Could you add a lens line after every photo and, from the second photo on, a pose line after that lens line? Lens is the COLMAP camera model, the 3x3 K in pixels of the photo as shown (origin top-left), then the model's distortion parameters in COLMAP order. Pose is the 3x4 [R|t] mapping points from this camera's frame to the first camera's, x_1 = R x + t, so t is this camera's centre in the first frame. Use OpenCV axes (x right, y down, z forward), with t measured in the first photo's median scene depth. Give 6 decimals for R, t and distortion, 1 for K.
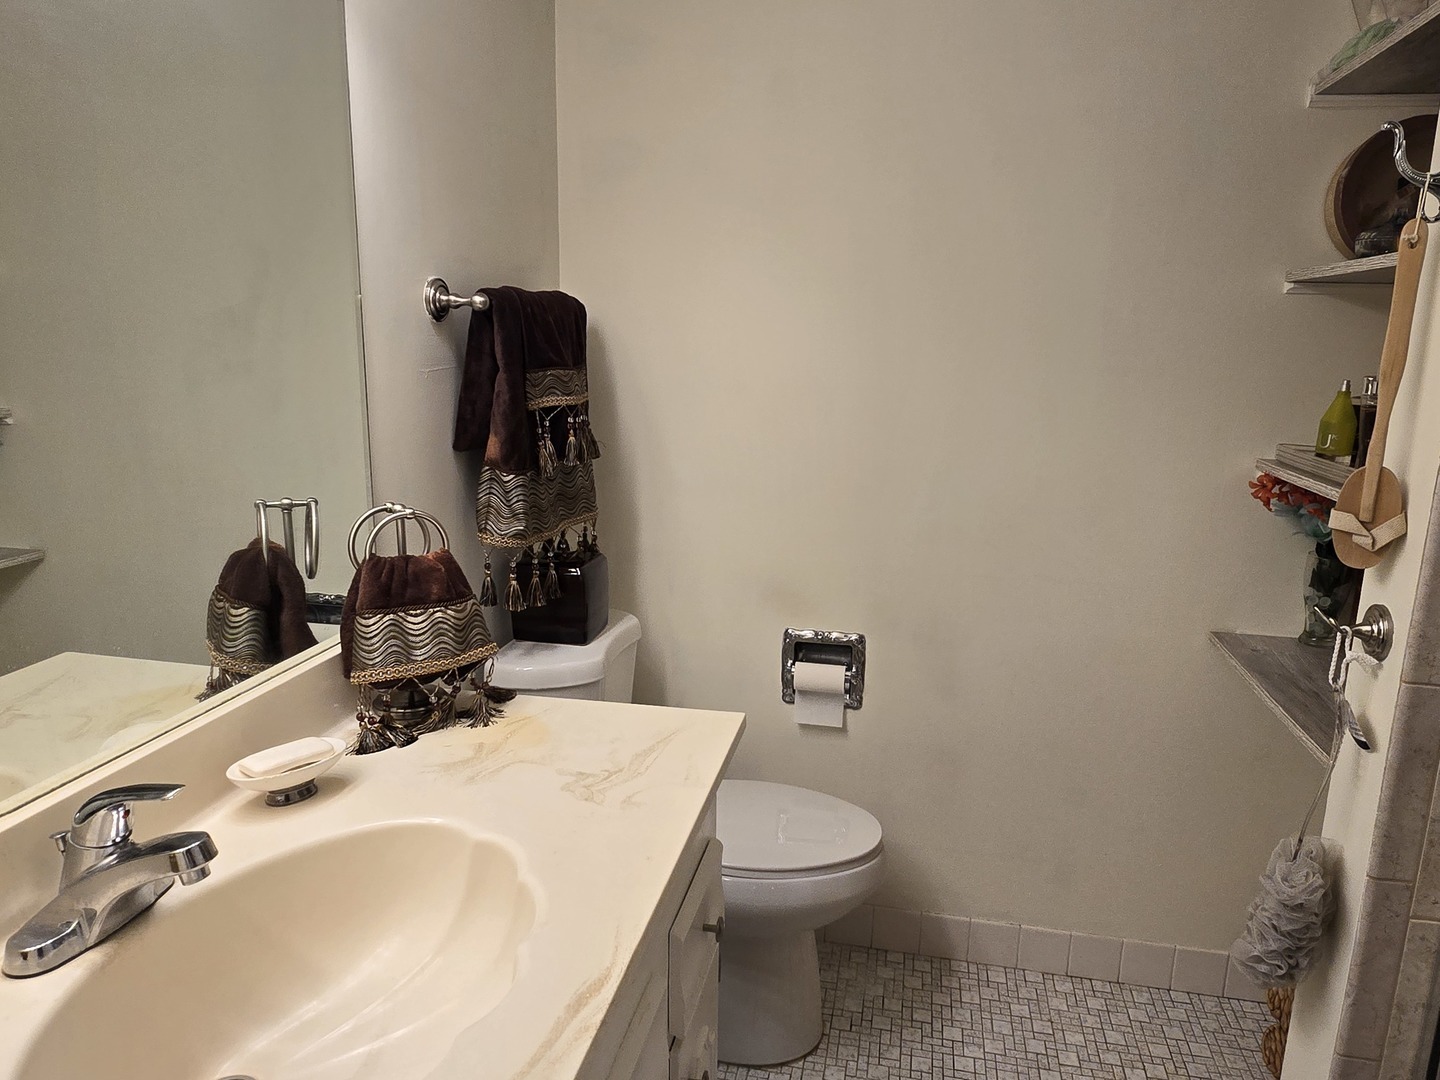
lens RADIAL K [[964.5, 0, 746.4], [0, 964.5, 543.1], [0, 0, 1]] dist [-0.000948, 0.008644]
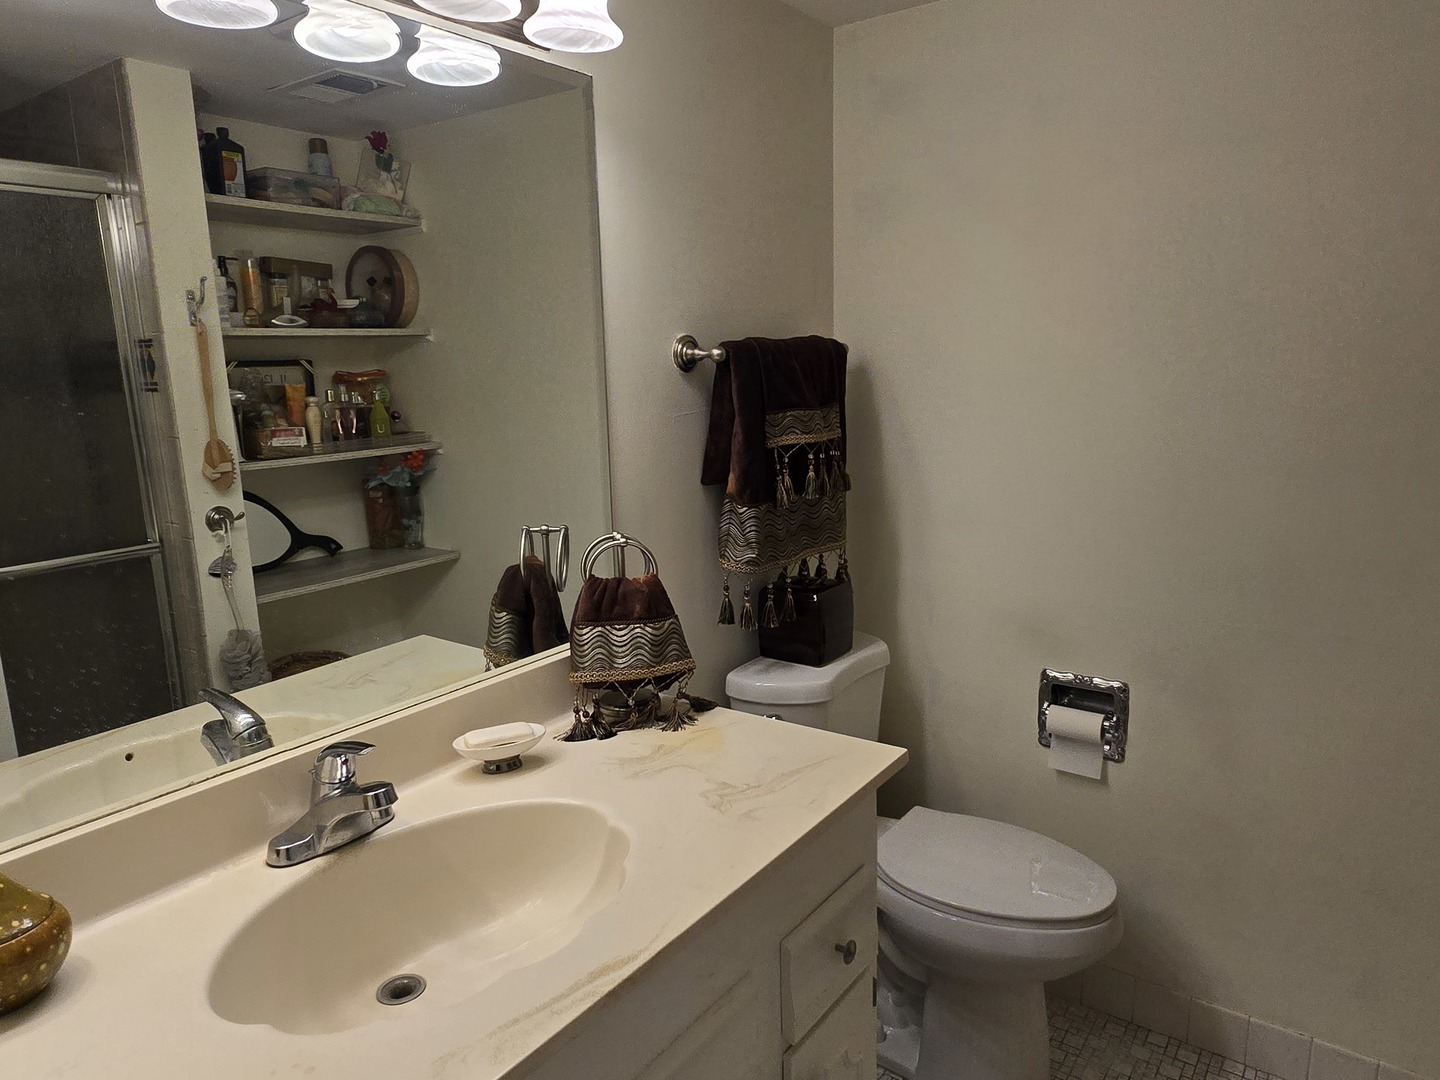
lens RADIAL K [[964.5, 0, 746.4], [0, 964.5, 543.1], [0, 0, 1]] dist [-0.000948, 0.008644]
pose [[0.911041, 0.041537, -0.410218, 0.225934], [-0.047652, 0.998853, -0.004690, -0.026116], [0.409552, 0.023820, 0.911976, -0.009008]]
